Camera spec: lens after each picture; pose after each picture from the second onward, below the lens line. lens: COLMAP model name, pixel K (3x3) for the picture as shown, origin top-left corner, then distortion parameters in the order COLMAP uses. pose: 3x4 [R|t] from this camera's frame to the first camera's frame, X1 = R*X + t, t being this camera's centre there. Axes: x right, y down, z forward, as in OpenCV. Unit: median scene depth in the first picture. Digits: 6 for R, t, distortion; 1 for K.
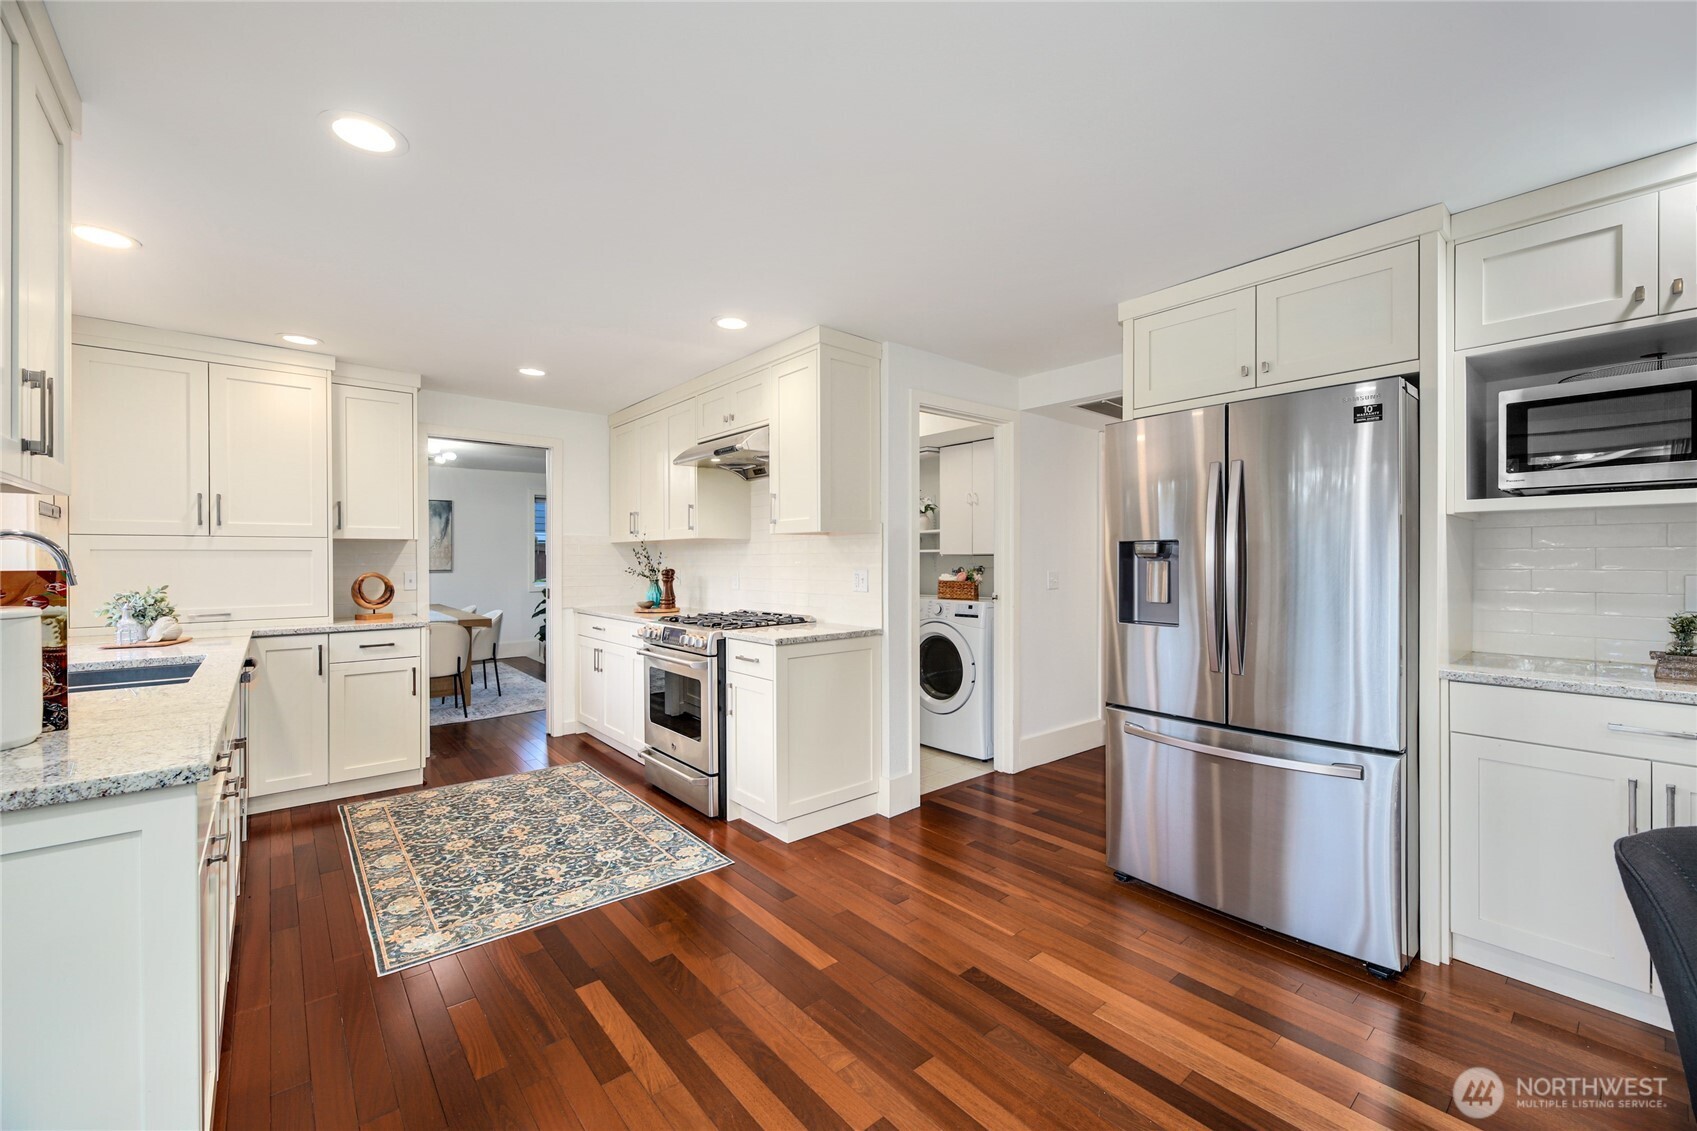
lens RADIAL K [[680.9, 0, 851.1], [0, 680.9, 561.8], [0, 0, 1]] dist [-0.001881, -0.000268]
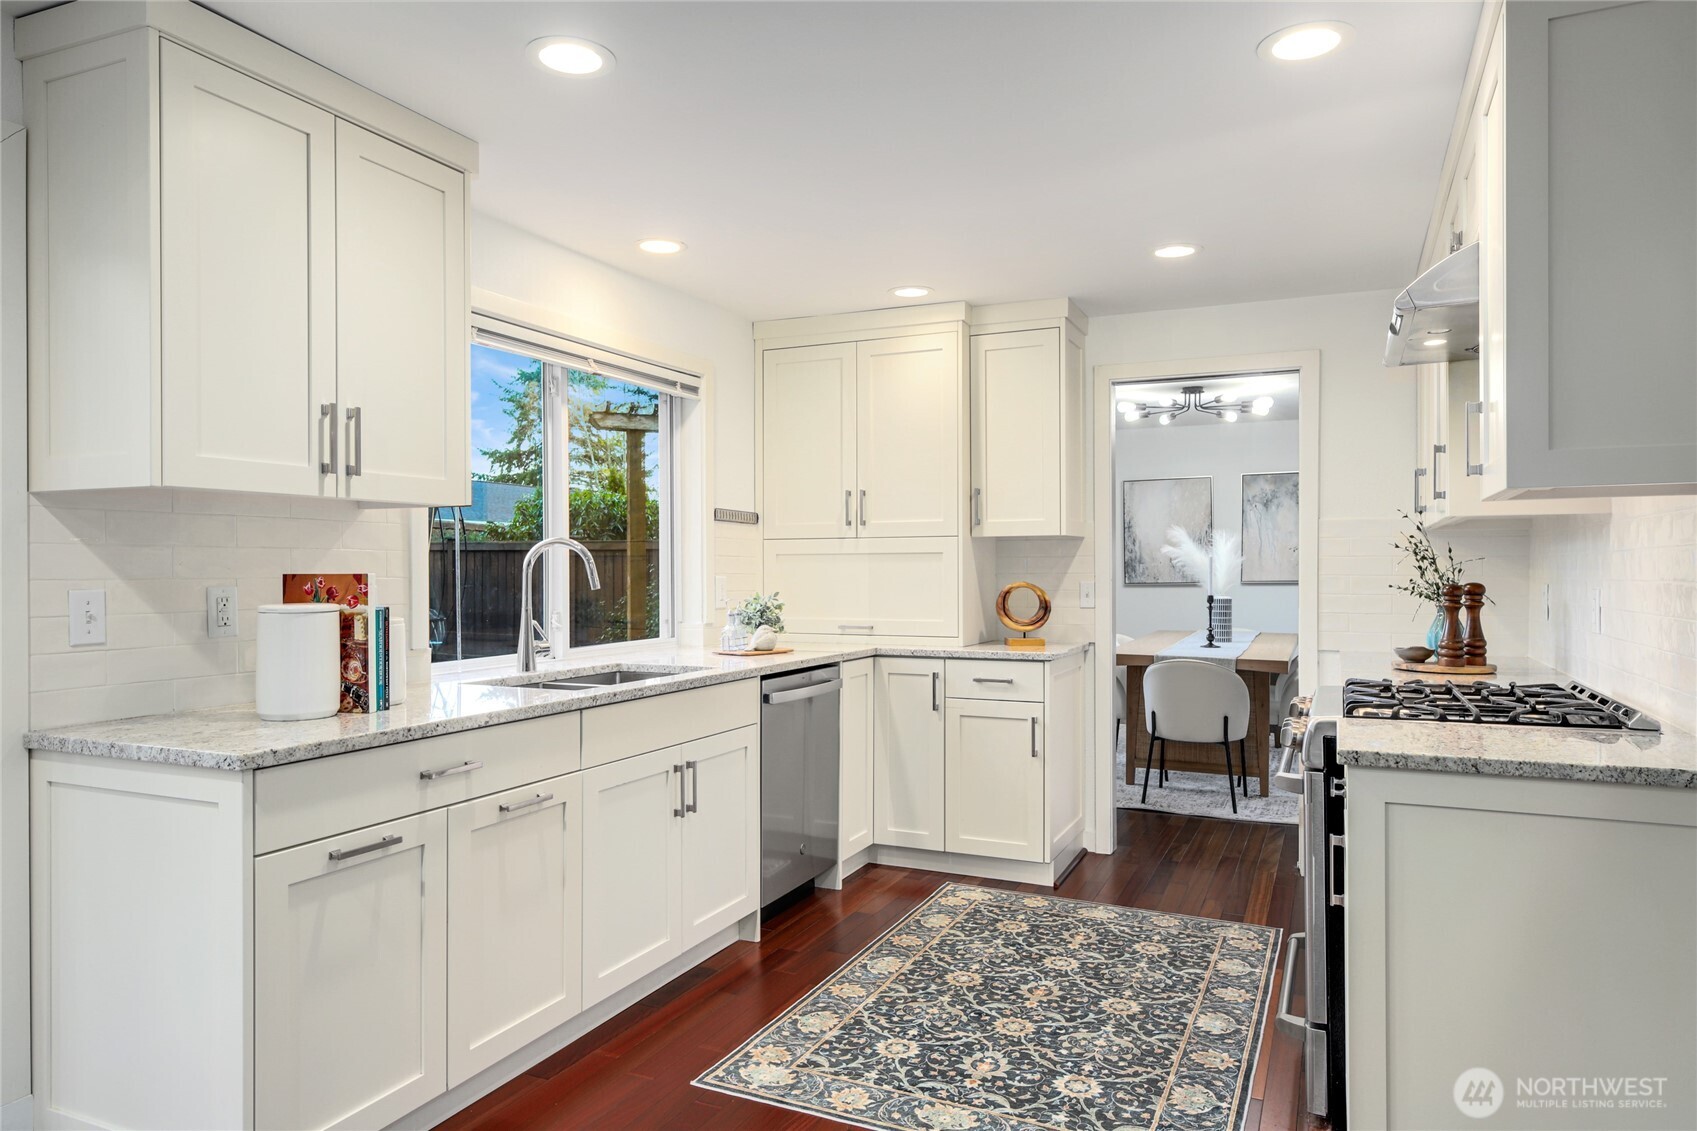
lens RADIAL K [[1100.0, 0, 847.6], [0, 1100.0, 567.2], [0, 0, 1]] dist [0.009960, 0.000312]
pose [[0.410373, 0.000578, -0.911918, 0.351821], [-0.001281, 0.999999, 0.000058, 0.000154], [0.911917, 0.001144, 0.410373, 0.393182]]
